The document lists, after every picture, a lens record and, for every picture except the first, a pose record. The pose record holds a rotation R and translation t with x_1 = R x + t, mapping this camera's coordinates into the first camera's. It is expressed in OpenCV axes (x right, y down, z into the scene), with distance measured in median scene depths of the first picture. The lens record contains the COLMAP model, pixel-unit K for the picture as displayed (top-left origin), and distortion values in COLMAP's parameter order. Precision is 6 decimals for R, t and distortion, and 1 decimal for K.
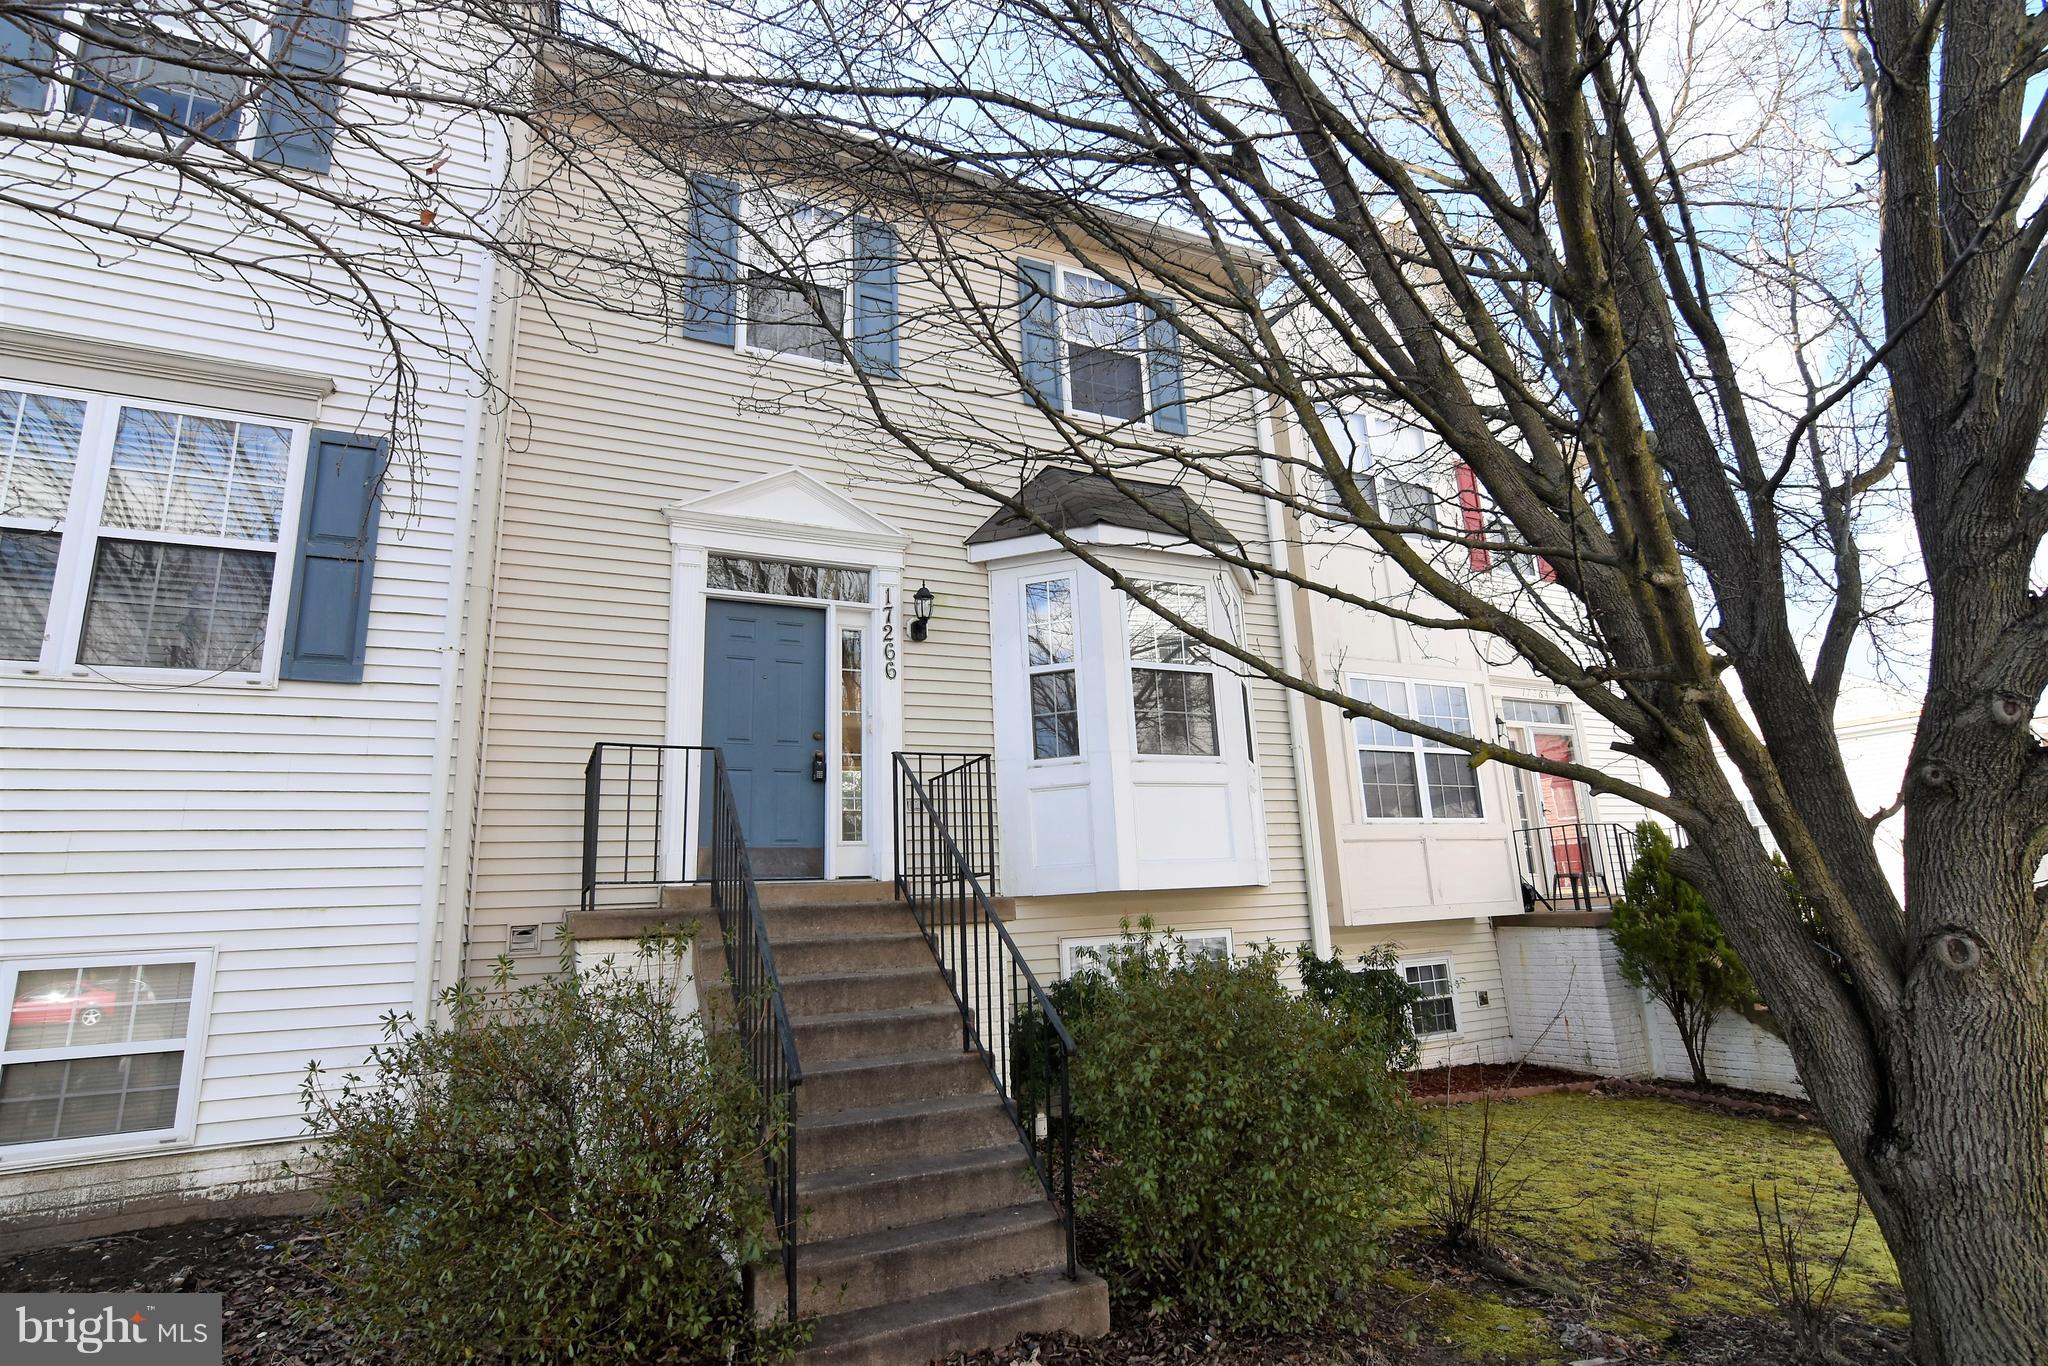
lens RADIAL K [[999.9, 0, 1022.7], [0, 999.9, 682.9], [0, 0, 1]] dist [-0.033020, 0.011235]
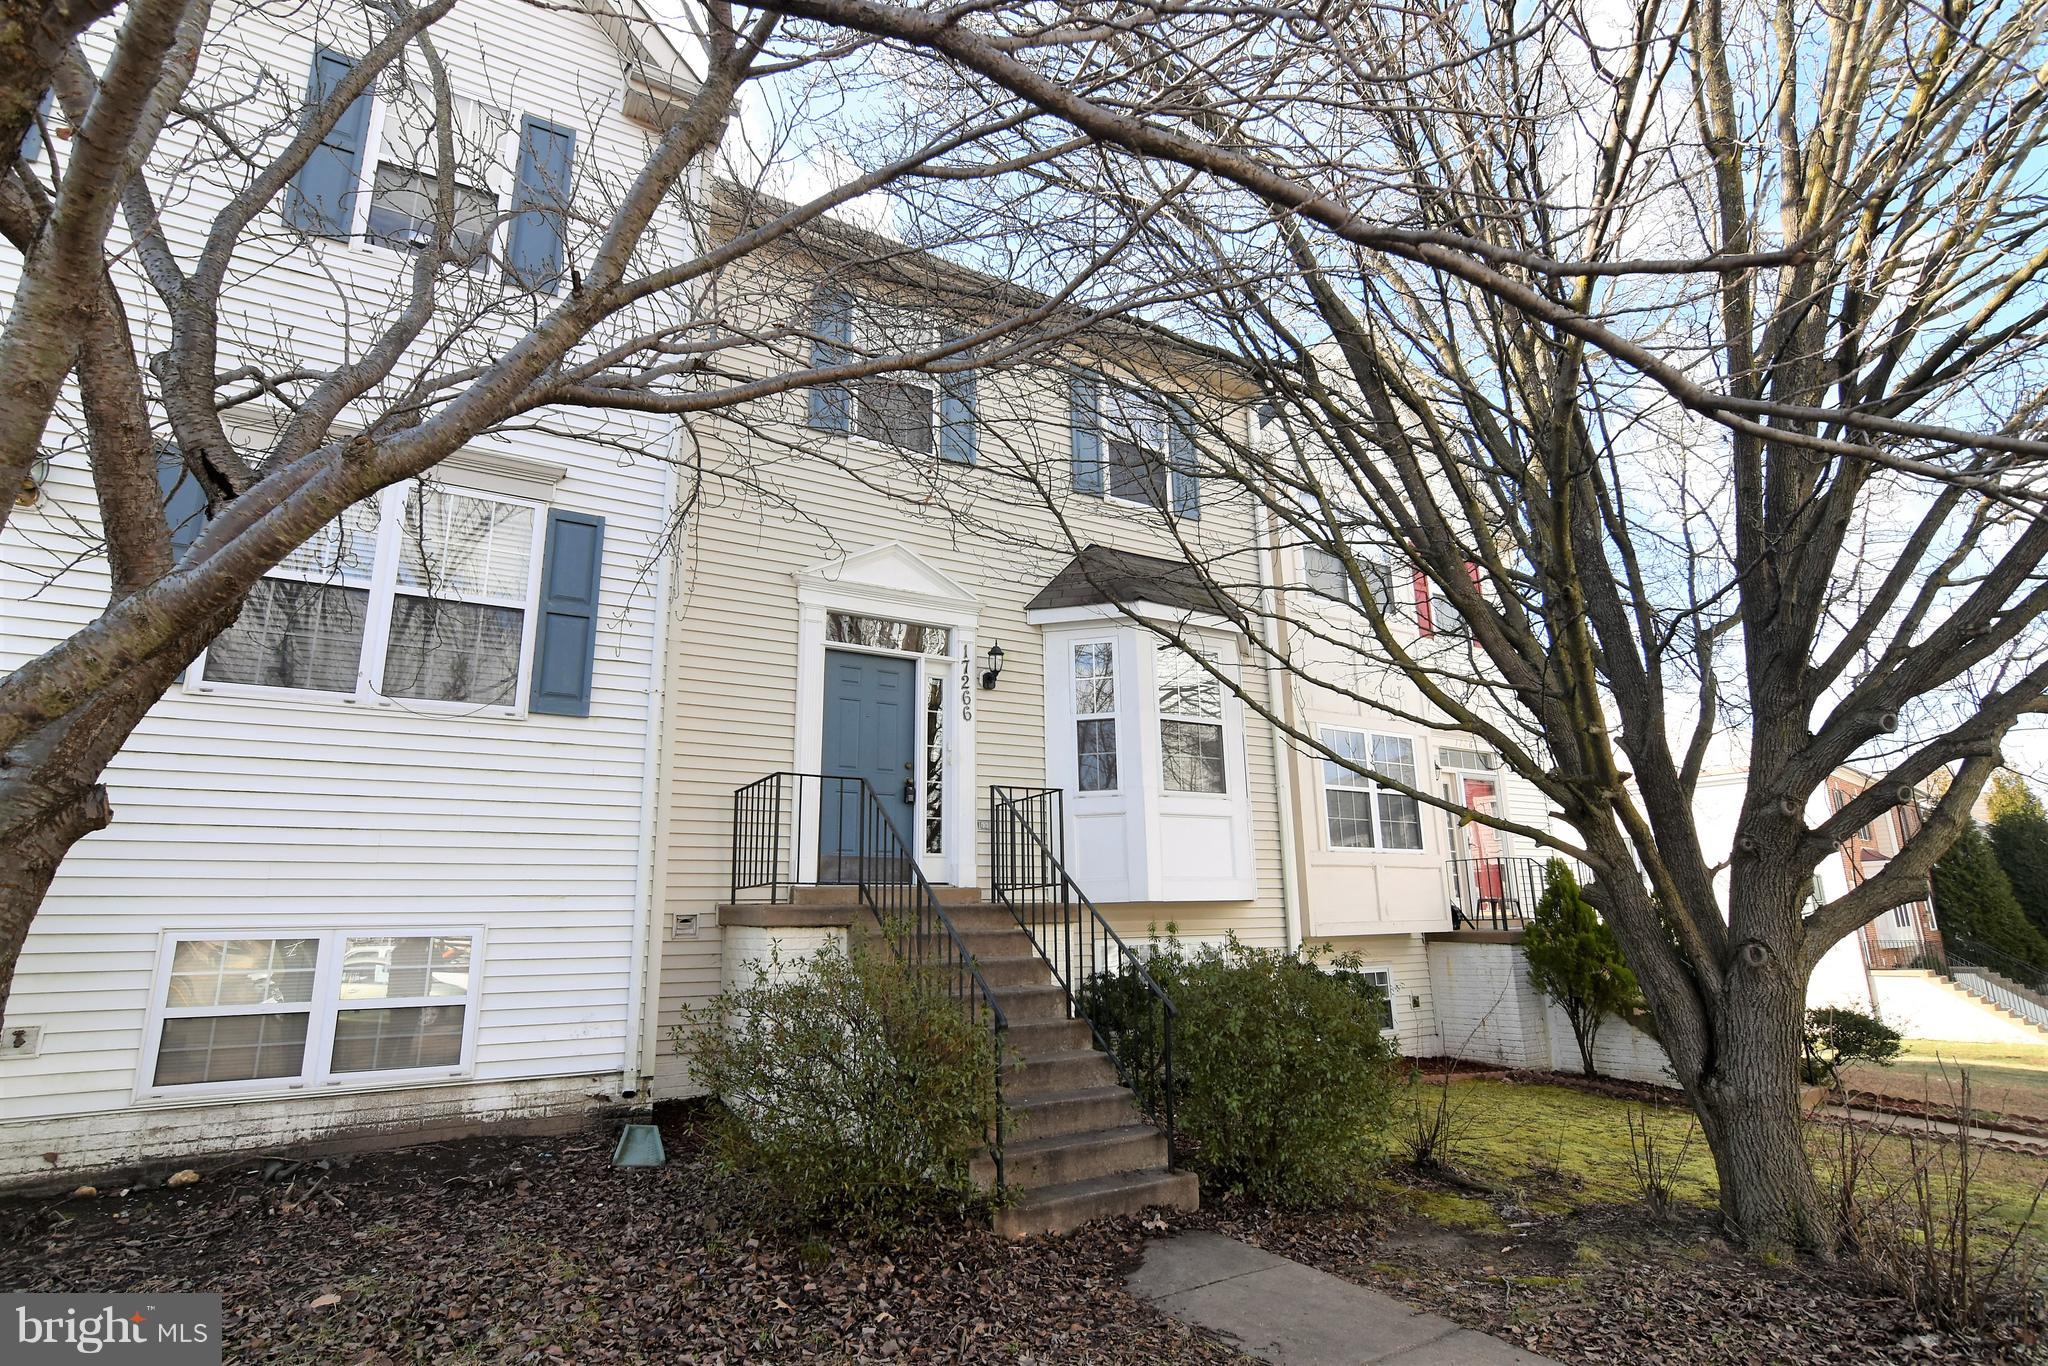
lens RADIAL K [[999.9, 0, 1022.7], [0, 999.9, 682.9], [0, 0, 1]] dist [-0.033020, 0.011235]
pose [[0.996004, 0.047881, 0.075384, -0.191174], [-0.047258, 0.998832, -0.010027, -0.048845], [-0.075776, 0.006424, 0.997104, -0.257985]]
